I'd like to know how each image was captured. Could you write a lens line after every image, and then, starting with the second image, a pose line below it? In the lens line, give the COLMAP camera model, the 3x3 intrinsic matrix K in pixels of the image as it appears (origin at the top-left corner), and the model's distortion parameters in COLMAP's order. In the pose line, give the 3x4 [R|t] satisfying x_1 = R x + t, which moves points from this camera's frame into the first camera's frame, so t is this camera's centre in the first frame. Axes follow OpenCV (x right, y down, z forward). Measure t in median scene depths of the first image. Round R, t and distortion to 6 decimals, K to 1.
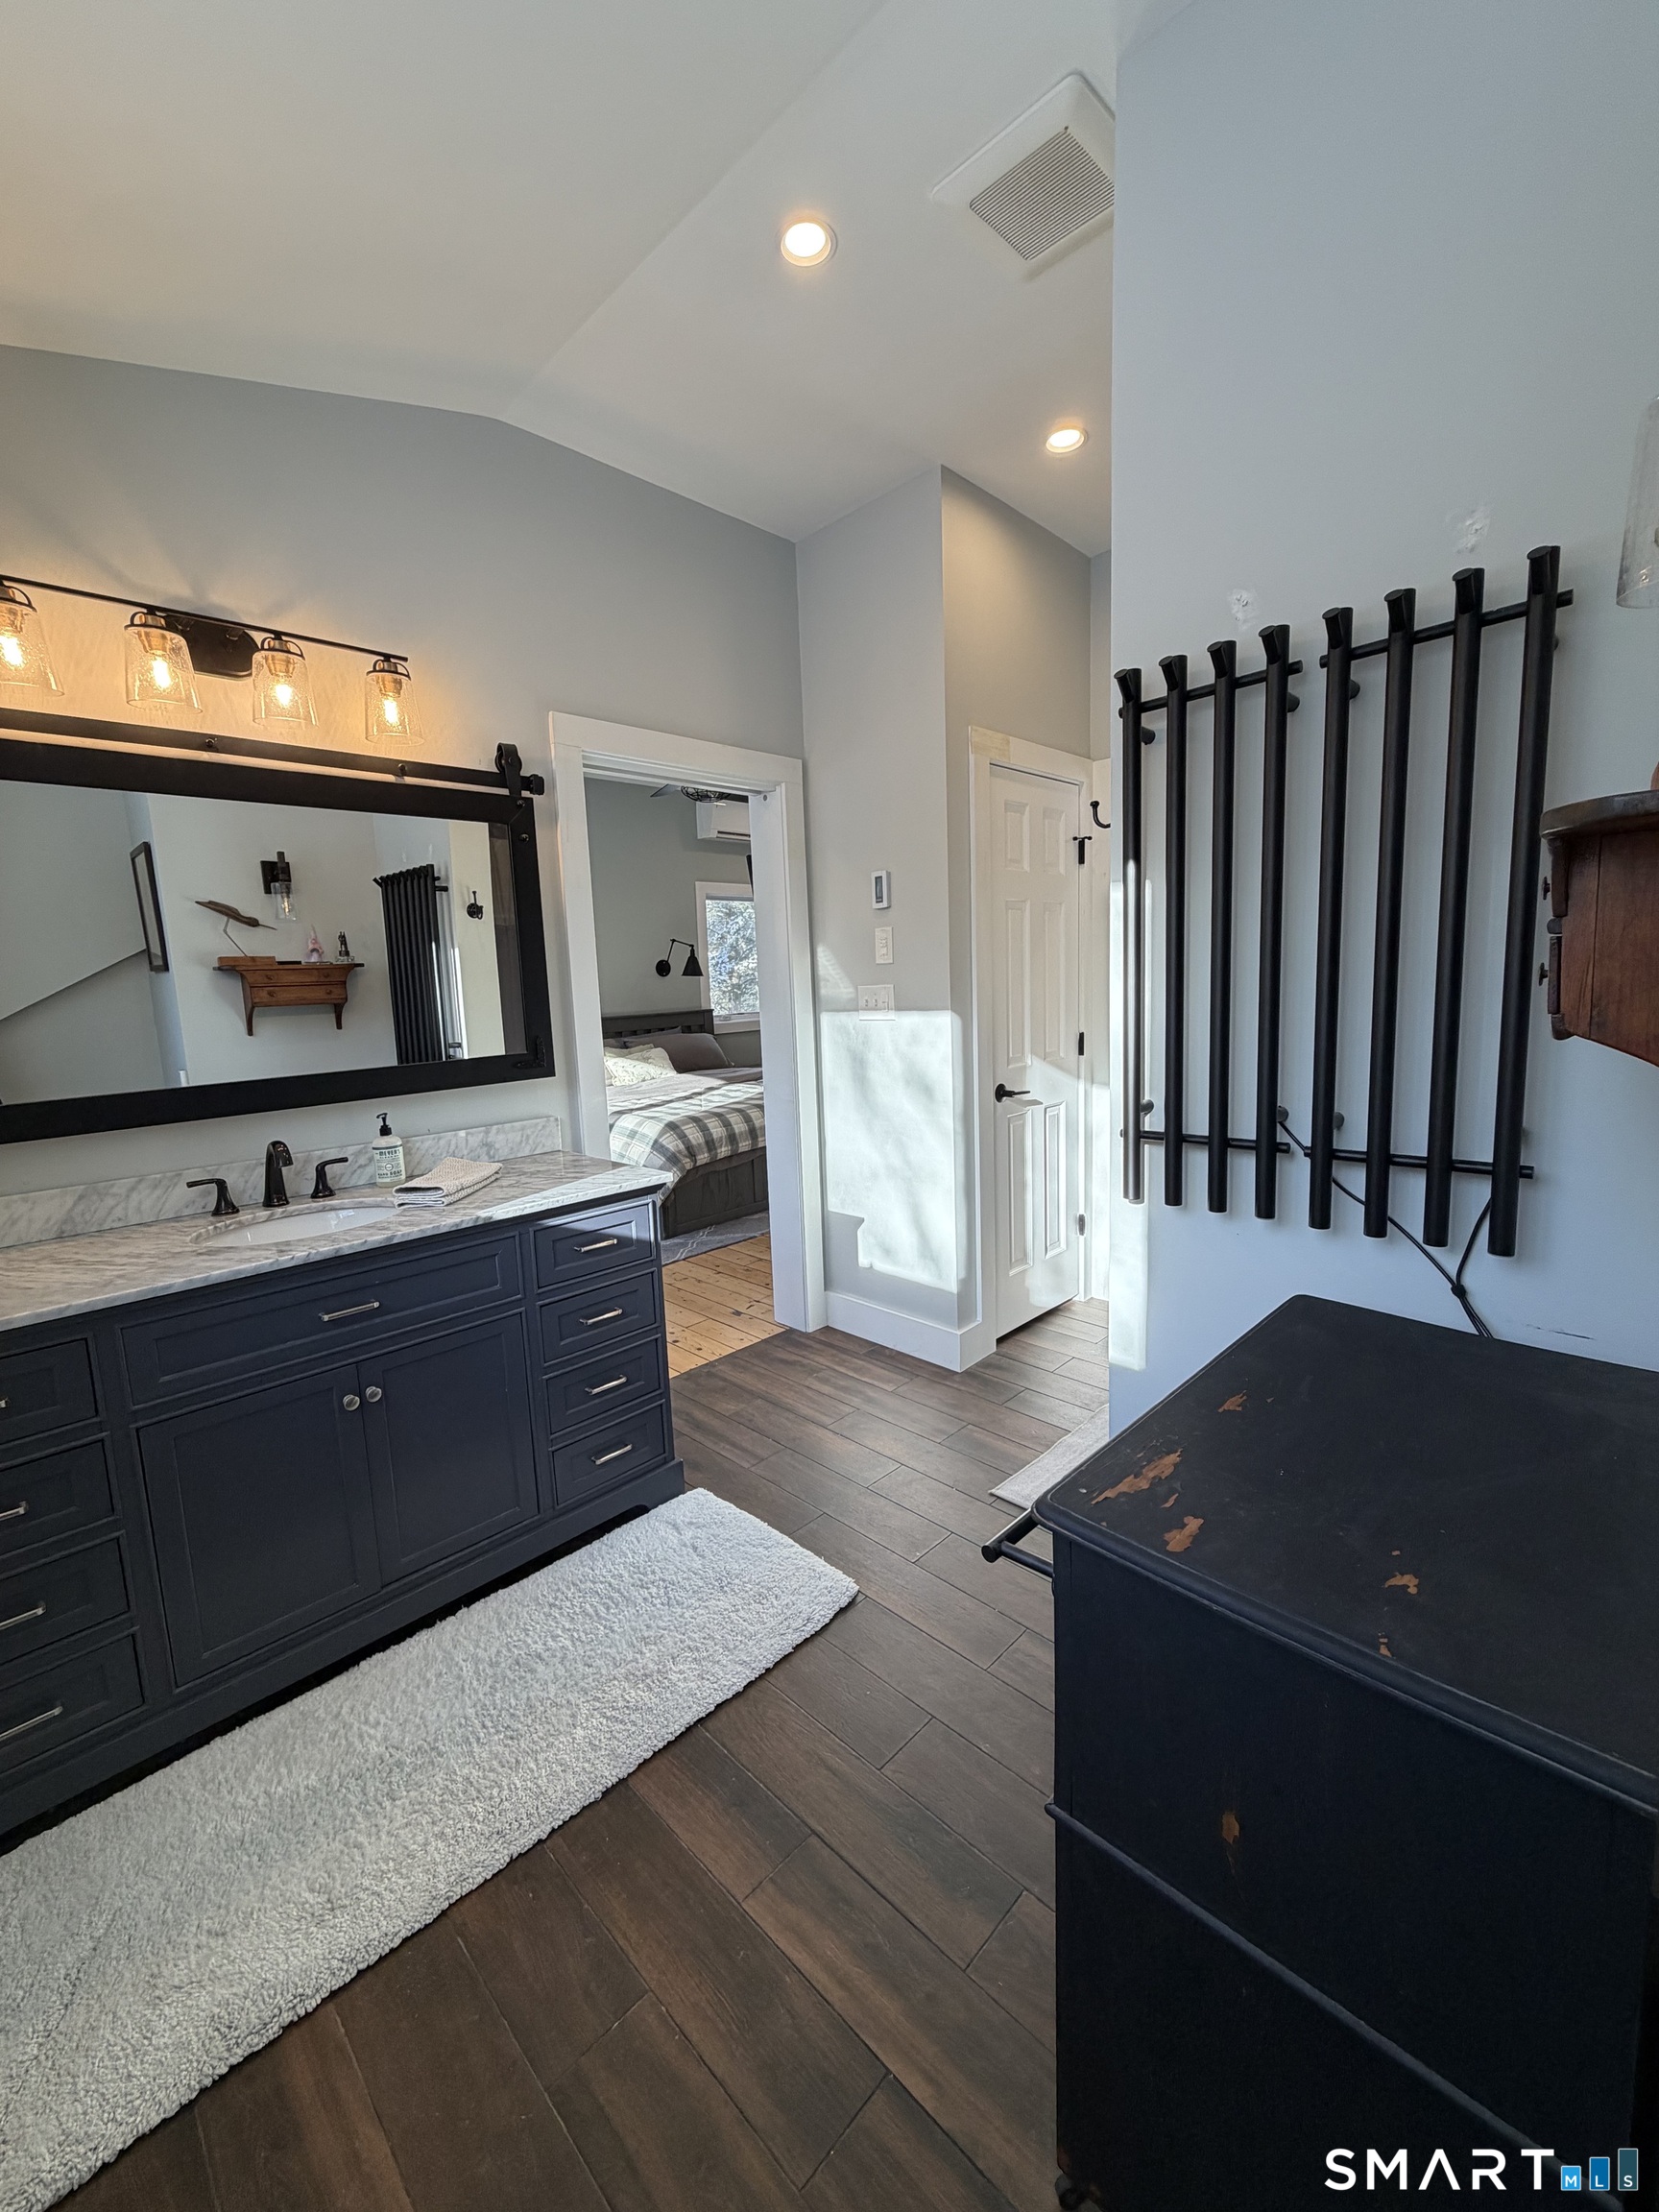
lens RADIAL K [[877.0, 0, 829.5], [0, 877.0, 1106.0], [0, 0, 1]] dist [0.000190, 0.000019]
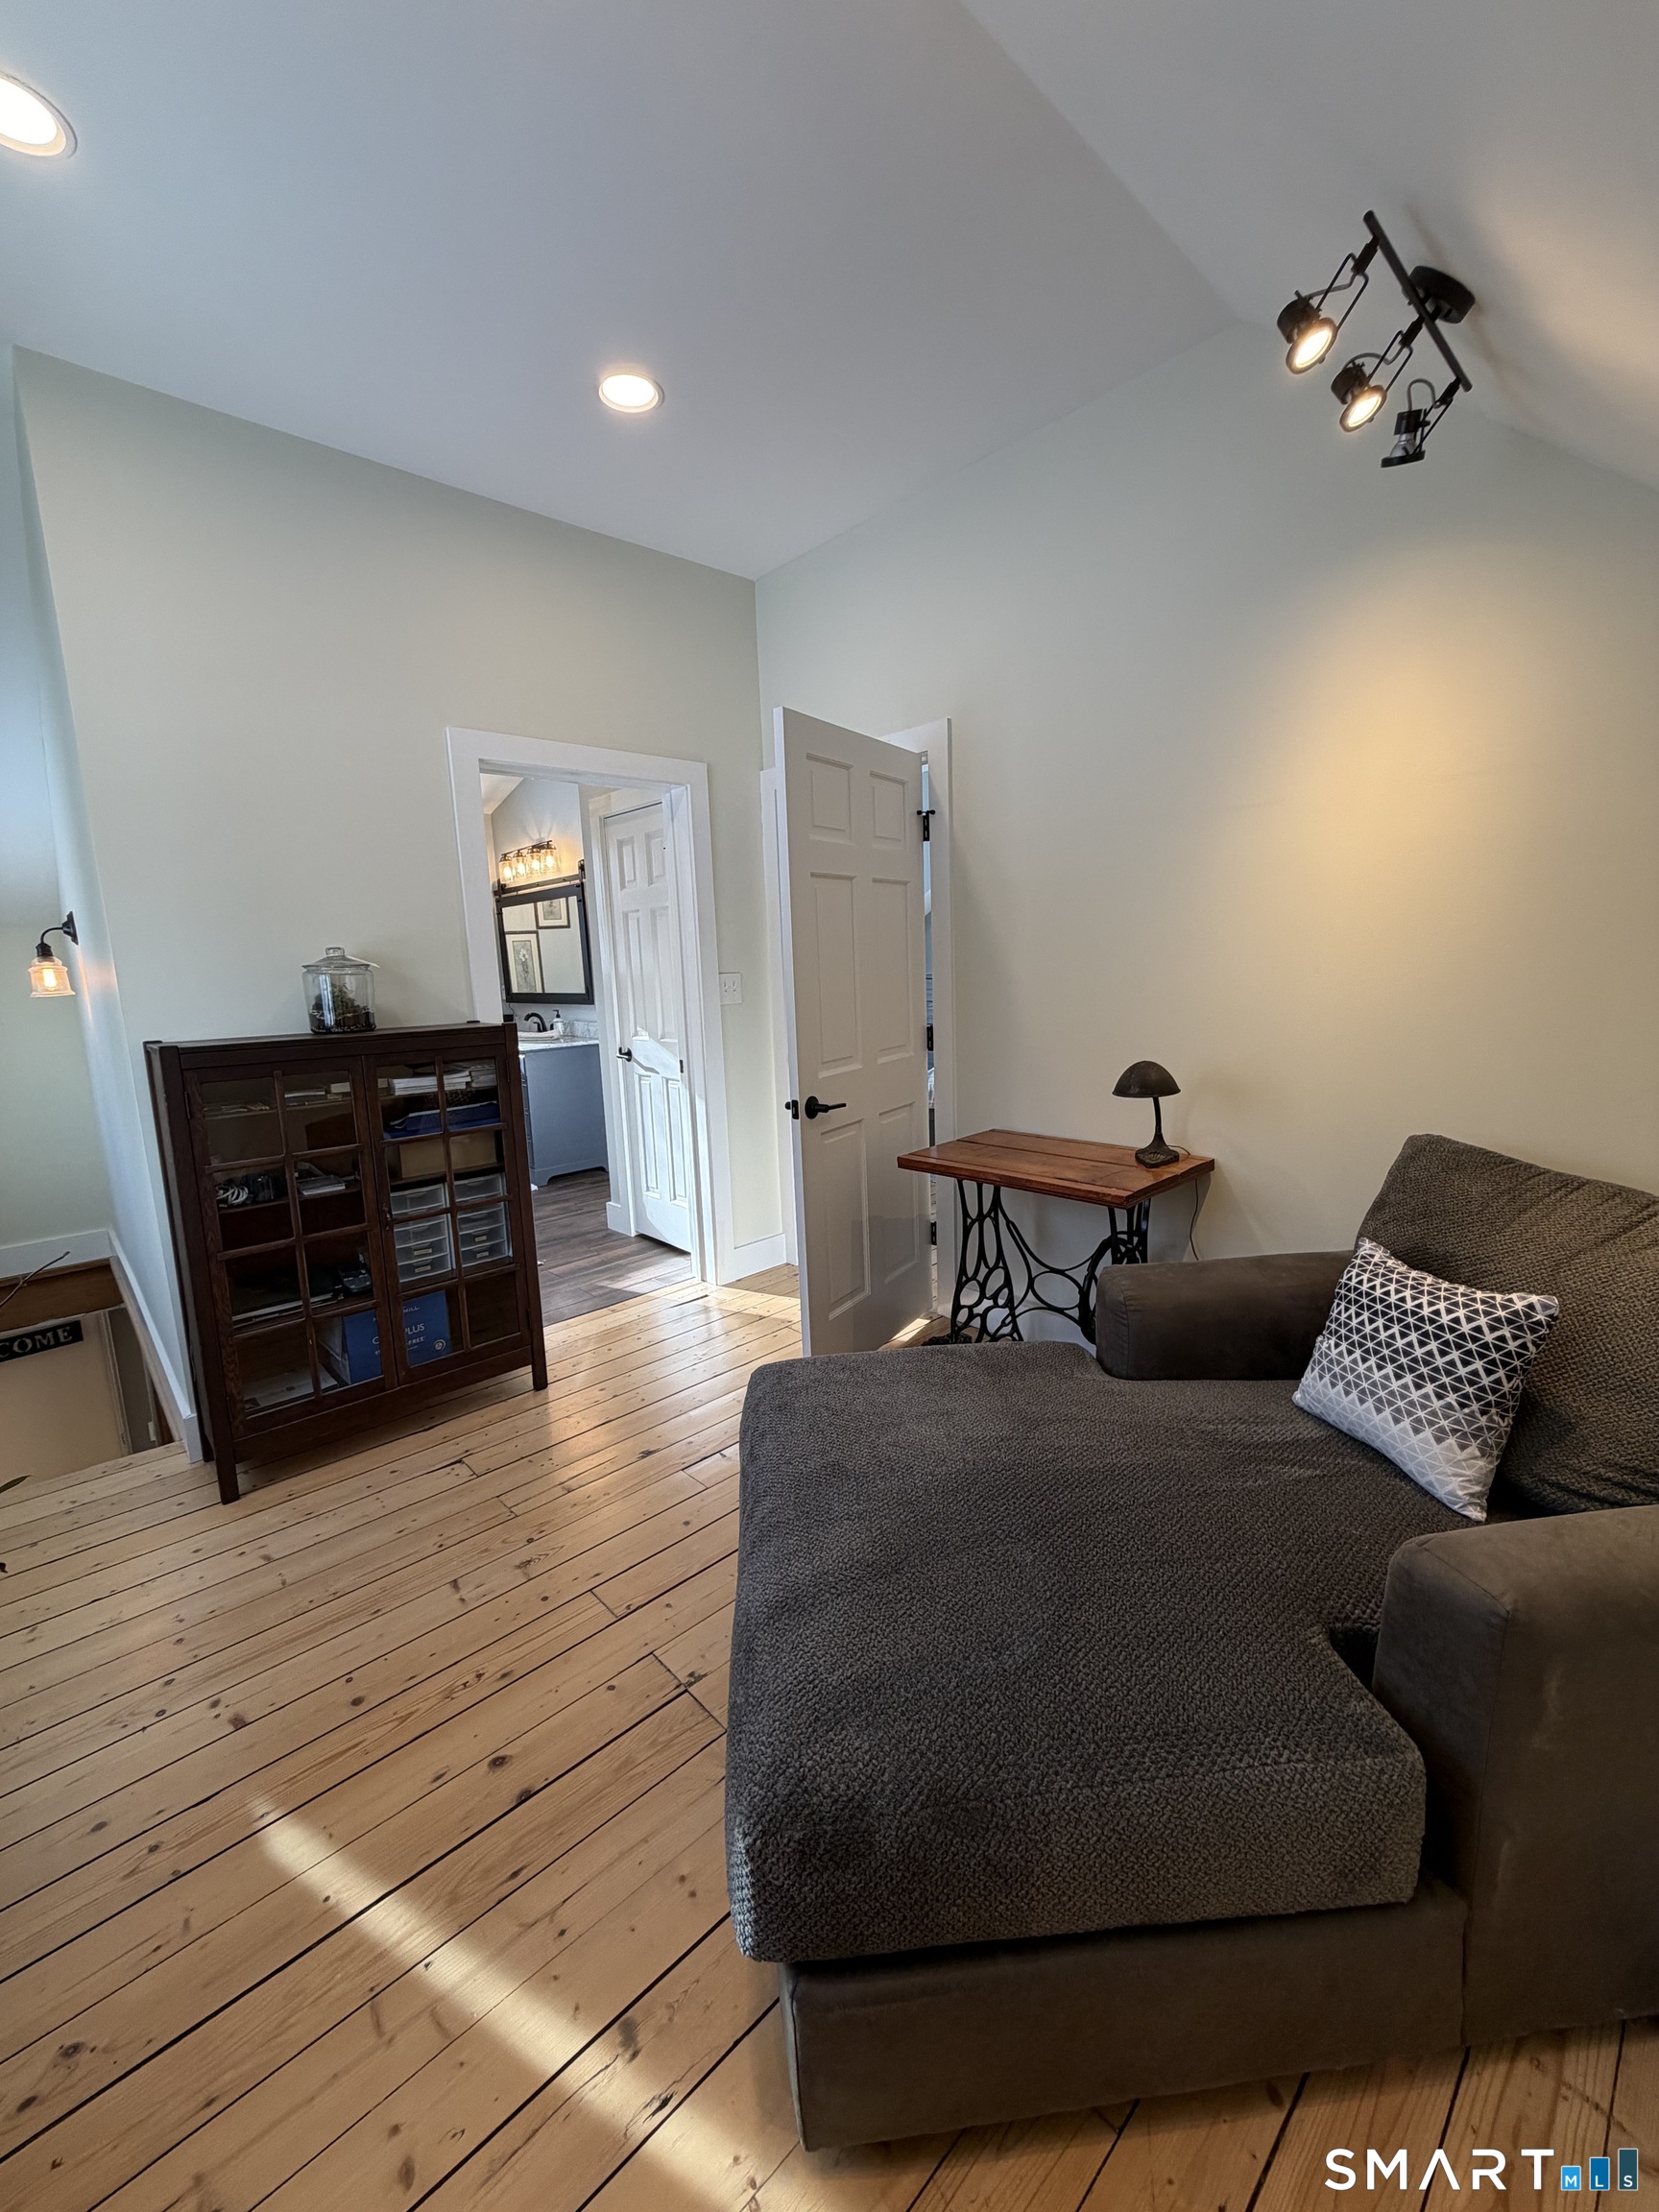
lens RADIAL K [[877.0, 0, 829.5], [0, 877.0, 1106.0], [0, 0, 1]] dist [0.000190, 0.000019]
pose [[-0.043892, 0.199775, -0.978858, 2.293043], [-0.119728, 0.971689, 0.203680, -0.374397], [0.991836, 0.126137, -0.018731, 2.002550]]
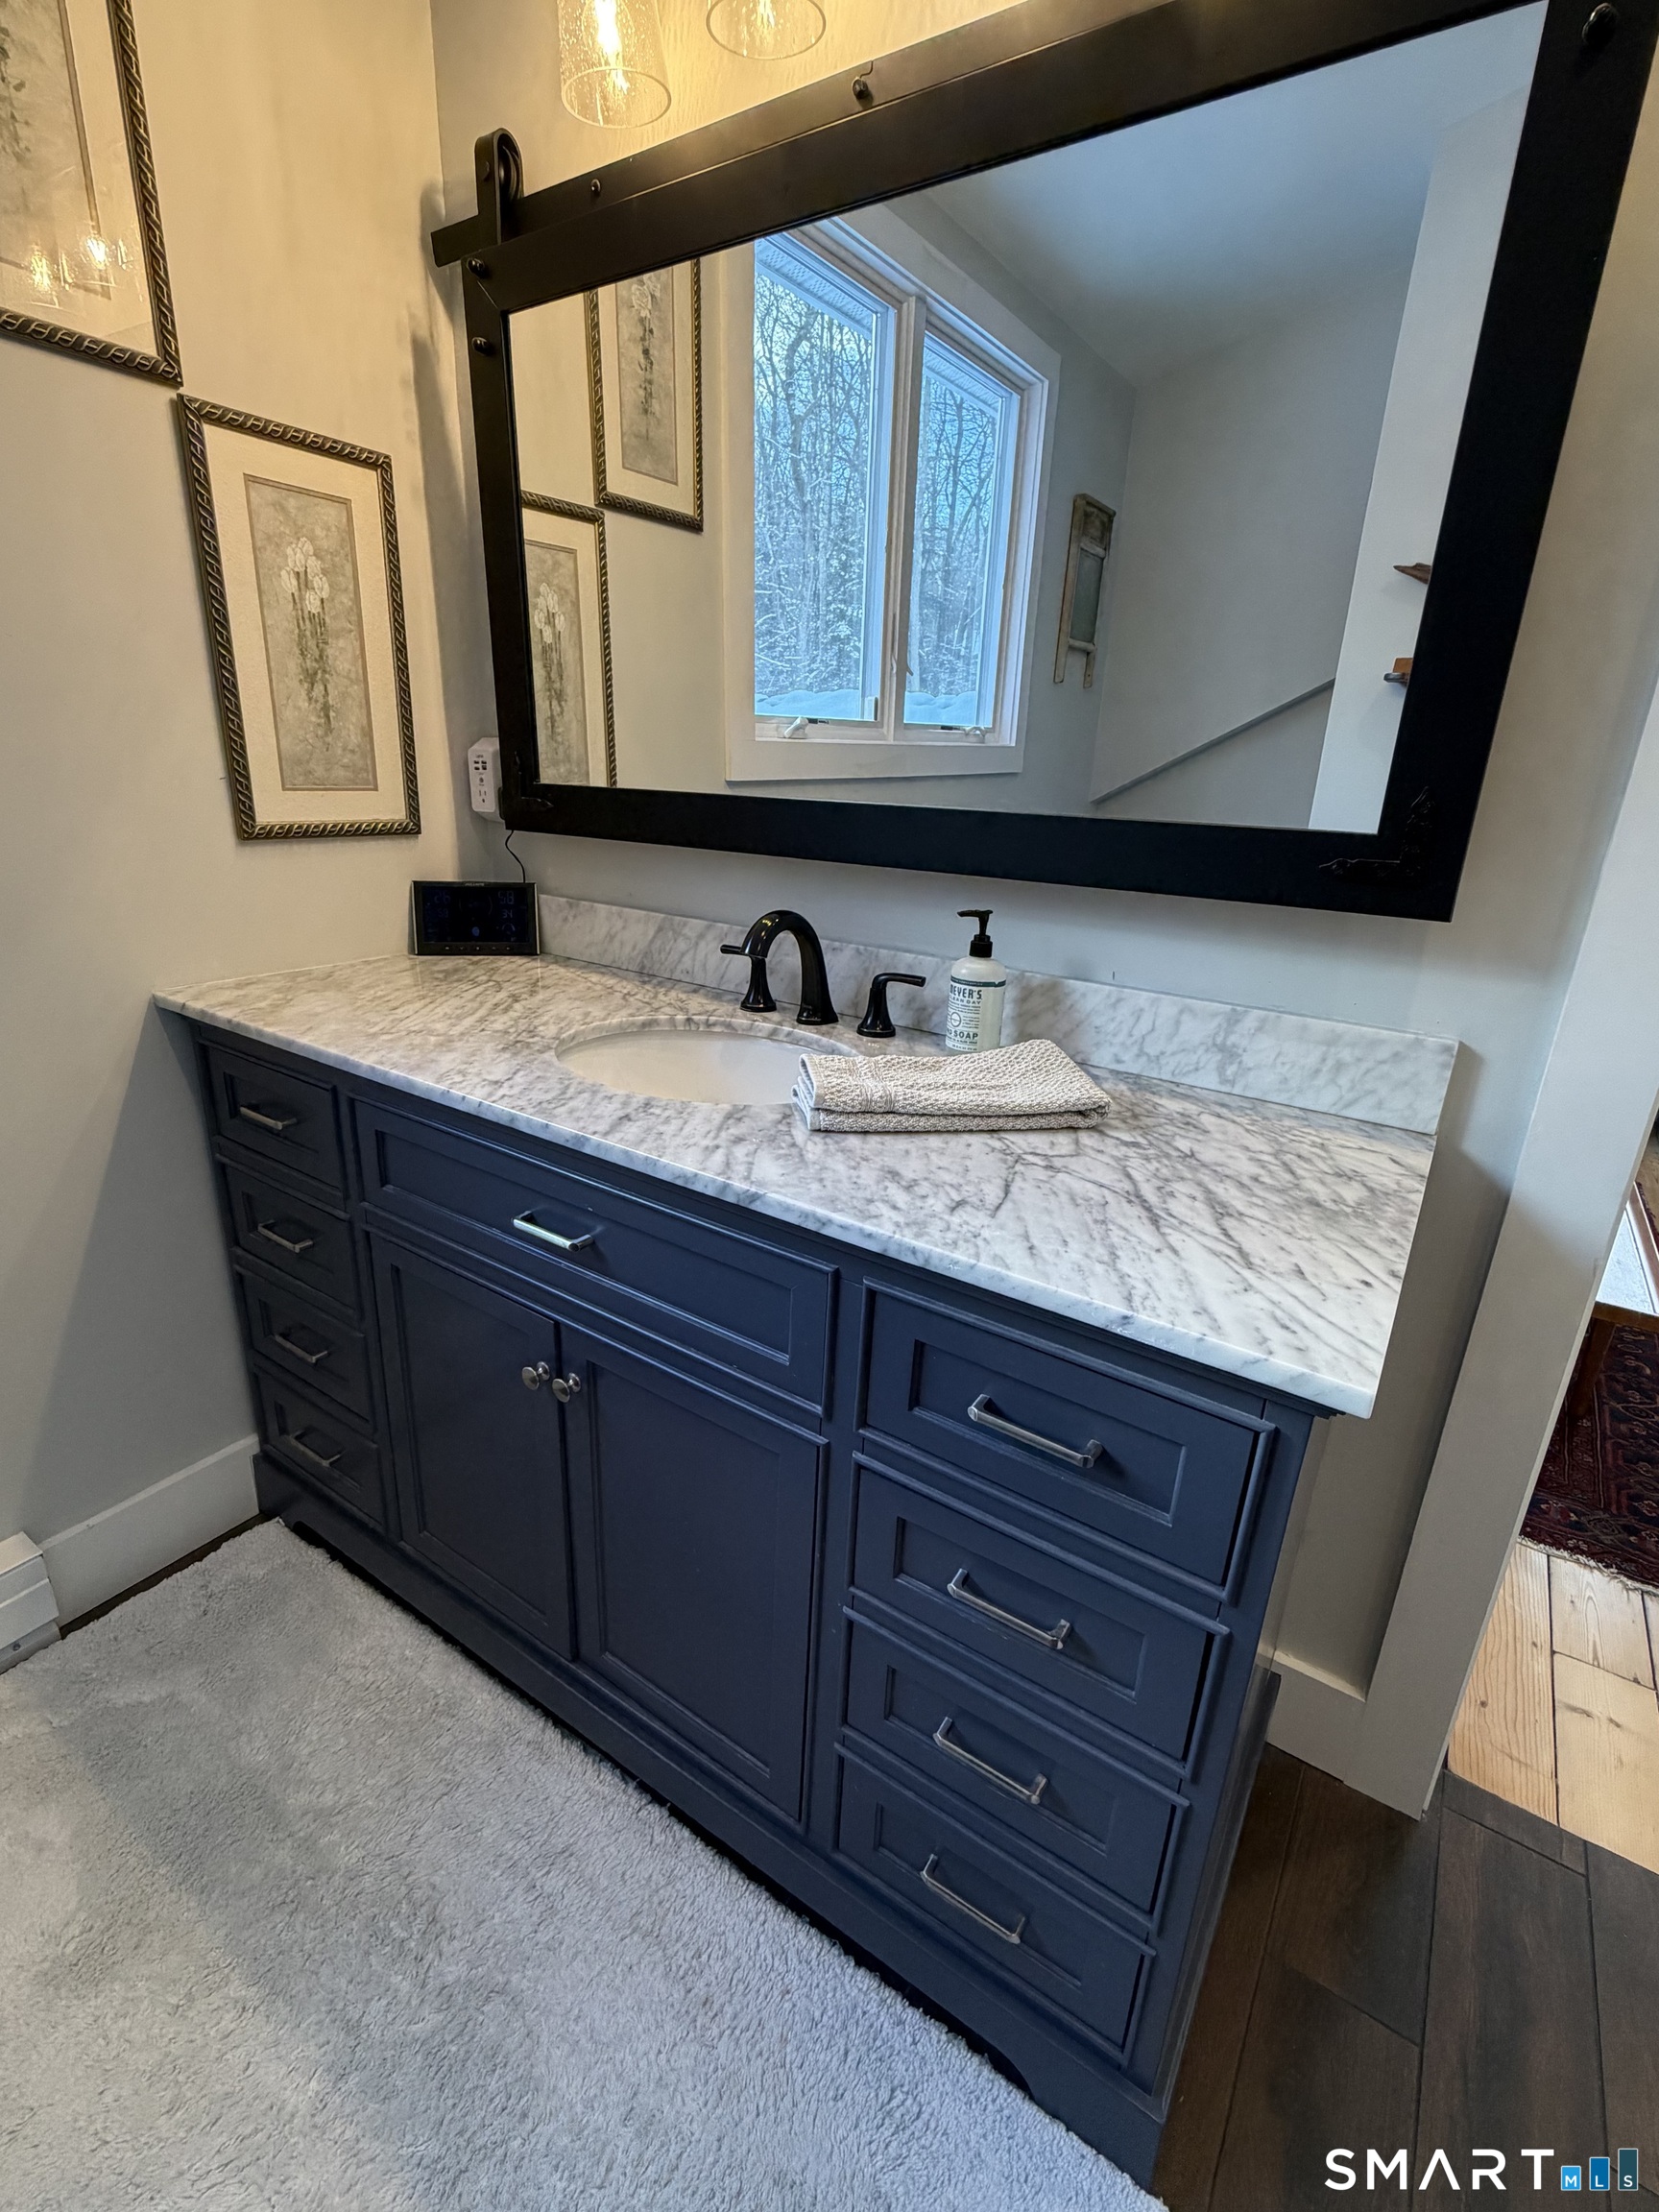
lens RADIAL K [[999.0, 0, 829.5], [0, 999.0, 1106.0], [0, 0, 1]] dist [-0.000474, -0.000068]
pose [[0.183336, 0.362972, -0.913586, 0.020416], [-0.193283, 0.924507, 0.328524, -0.058264], [0.963862, 0.116351, 0.239652, 0.817935]]
